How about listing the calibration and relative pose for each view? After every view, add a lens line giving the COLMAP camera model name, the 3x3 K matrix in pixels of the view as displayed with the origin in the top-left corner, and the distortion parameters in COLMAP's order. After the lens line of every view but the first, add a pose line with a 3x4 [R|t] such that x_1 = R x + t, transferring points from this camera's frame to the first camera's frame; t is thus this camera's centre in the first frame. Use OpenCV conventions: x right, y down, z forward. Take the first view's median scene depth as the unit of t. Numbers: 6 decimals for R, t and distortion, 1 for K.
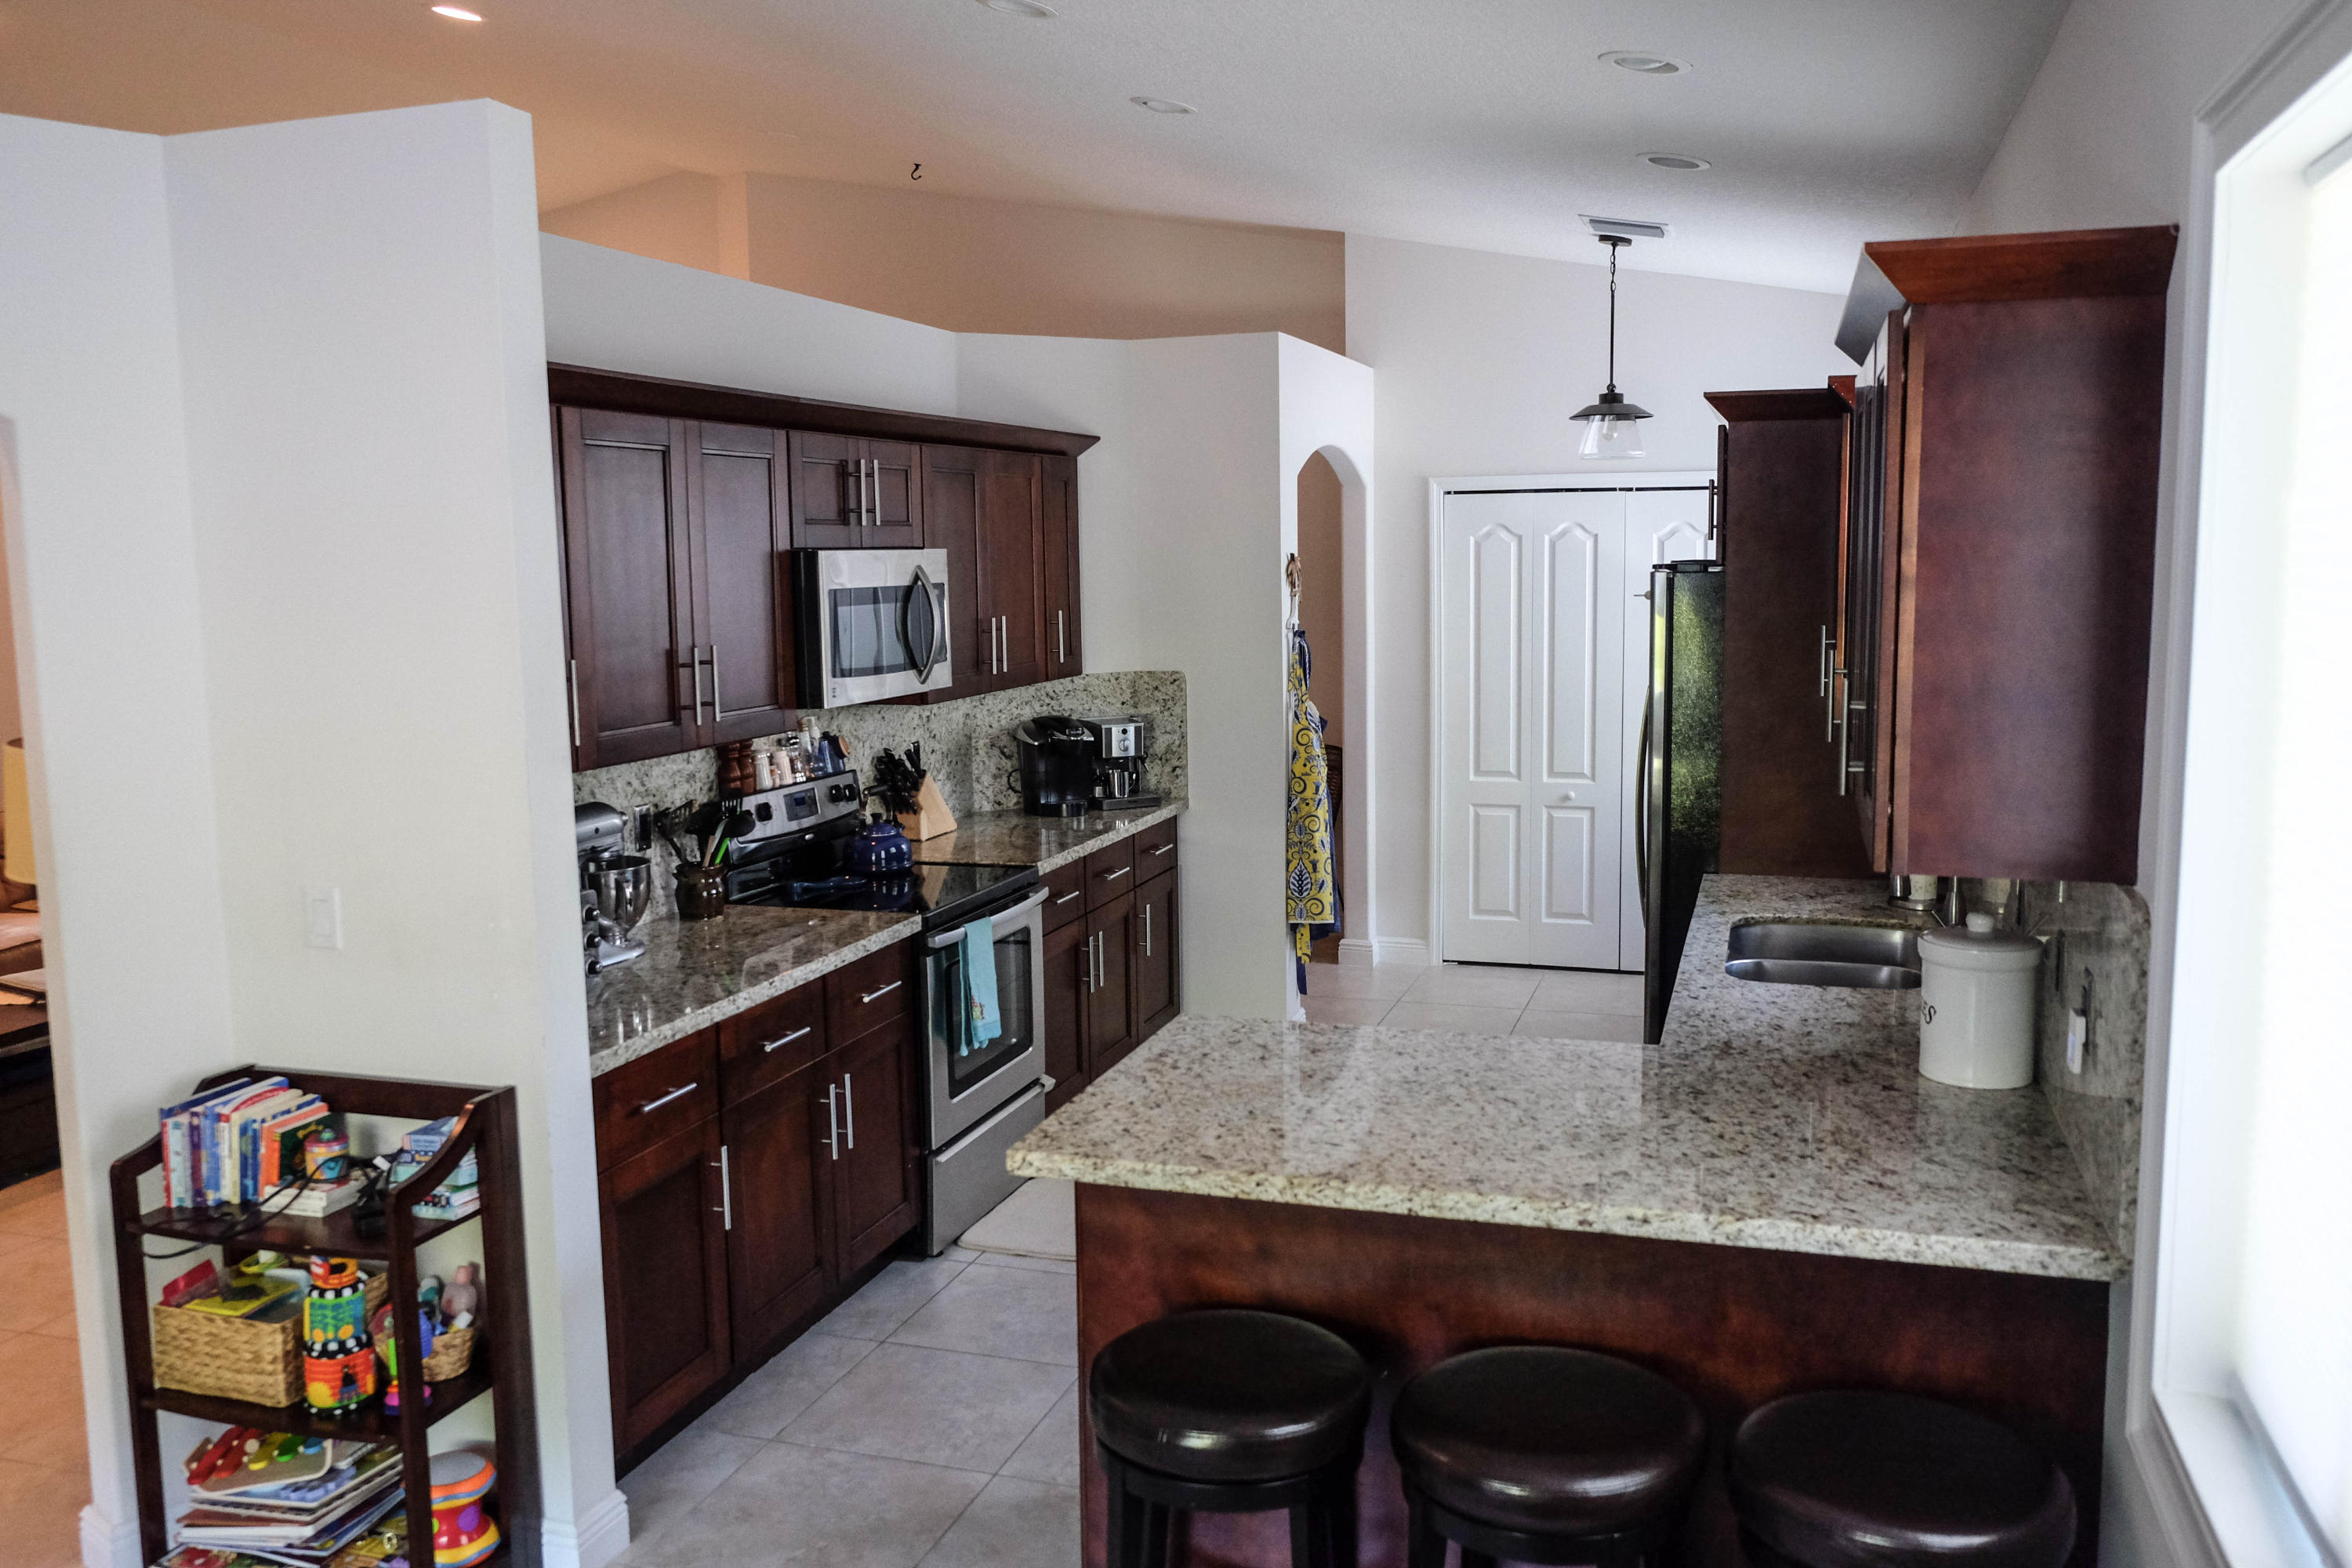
lens RADIAL K [[1864.1, 0, 1187.1], [0, 1864.1, 770.4], [0, 0, 1]] dist [-0.029681, 0.047050]
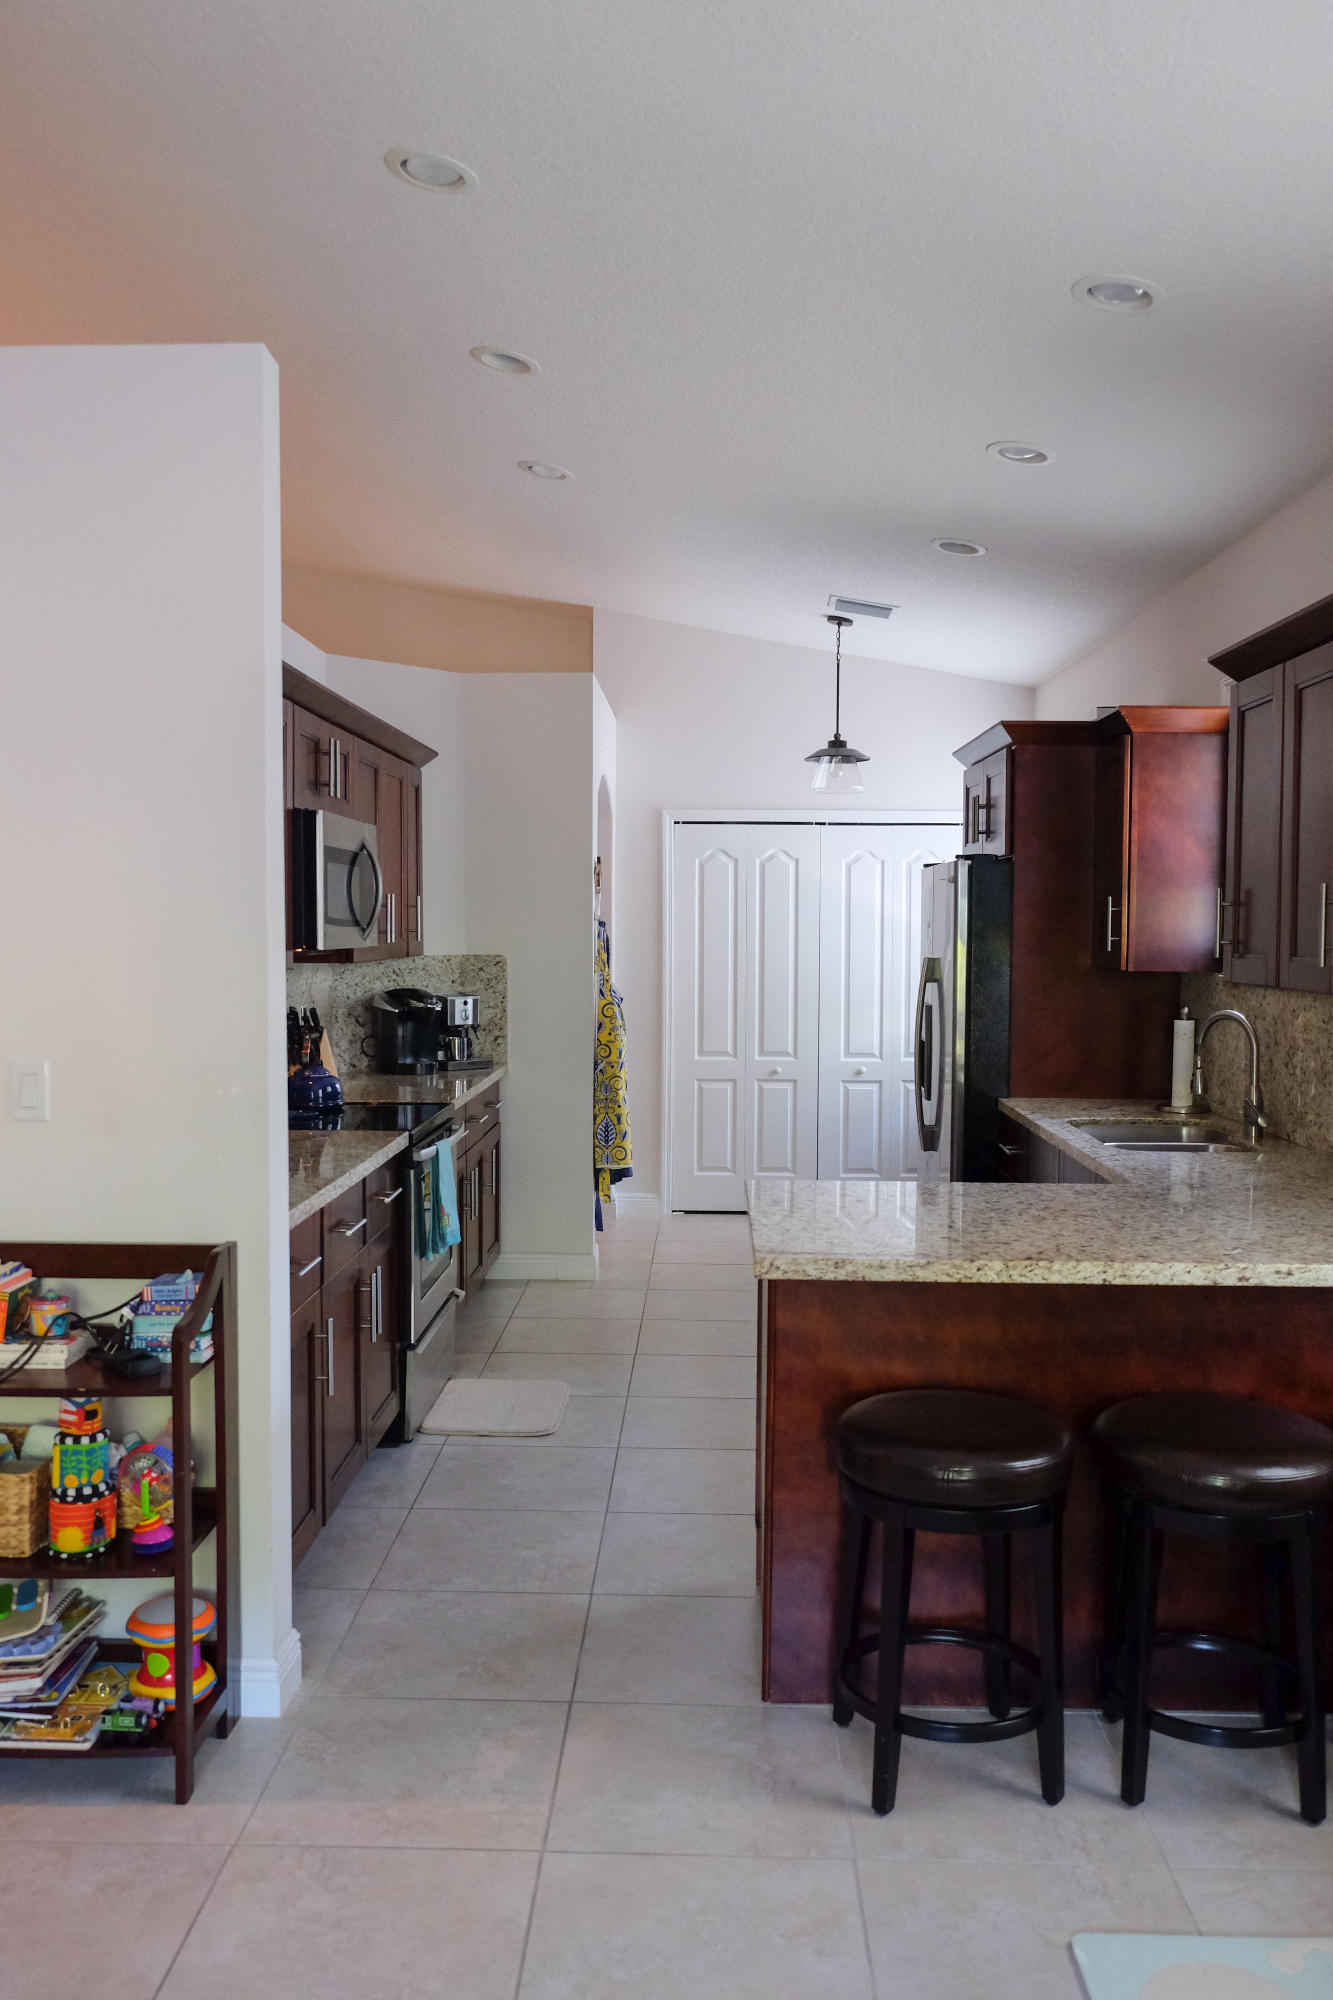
lens RADIAL K [[1585.1, 0, 667.9], [0, 1585.1, 998.7], [0, 0, 1]] dist [-0.029681, 0.047050]
pose [[0.960589, 0.007416, 0.277873, -0.248865], [0.013039, 0.997342, -0.071693, 0.065059], [-0.277666, 0.072491, 0.957939, 0.027408]]
